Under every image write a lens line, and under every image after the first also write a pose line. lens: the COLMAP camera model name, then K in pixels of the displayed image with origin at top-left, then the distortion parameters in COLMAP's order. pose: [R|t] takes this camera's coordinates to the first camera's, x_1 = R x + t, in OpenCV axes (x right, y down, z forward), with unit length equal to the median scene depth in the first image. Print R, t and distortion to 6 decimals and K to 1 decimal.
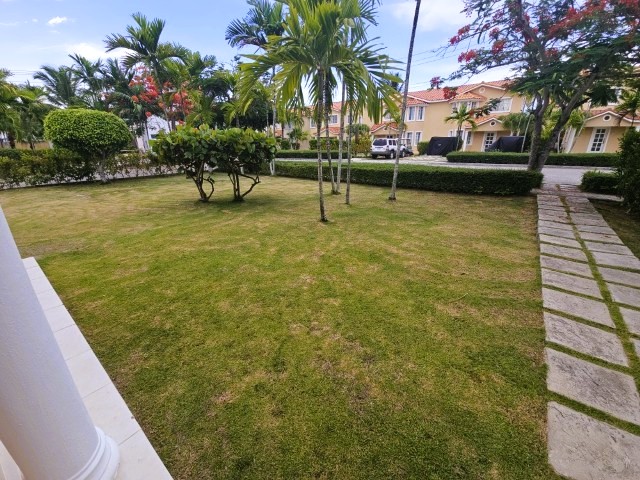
lens RADIAL K [[259.6, 0, 320.0], [0, 259.6, 240.0], [0, 0, 1]] dist [0.012395, -0.010279]
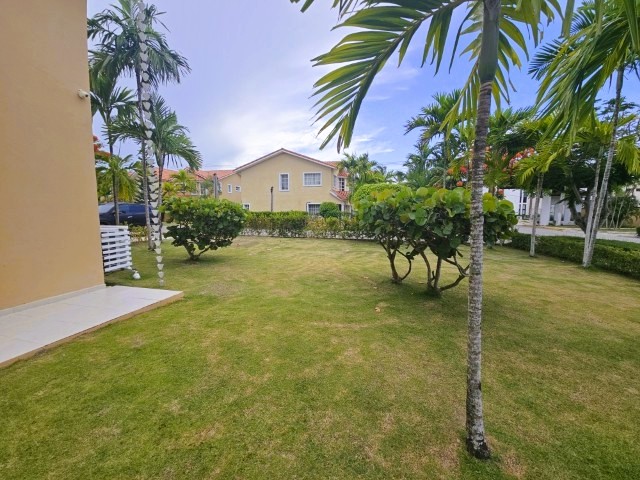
lens RADIAL K [[259.6, 0, 320.0], [0, 259.6, 240.0], [0, 0, 1]] dist [0.012395, -0.010279]
pose [[0.427294, 0.107330, -0.897719, 0.089096], [-0.320245, 0.946521, -0.039265, -0.116041], [0.845496, 0.304268, 0.438814, 0.314680]]
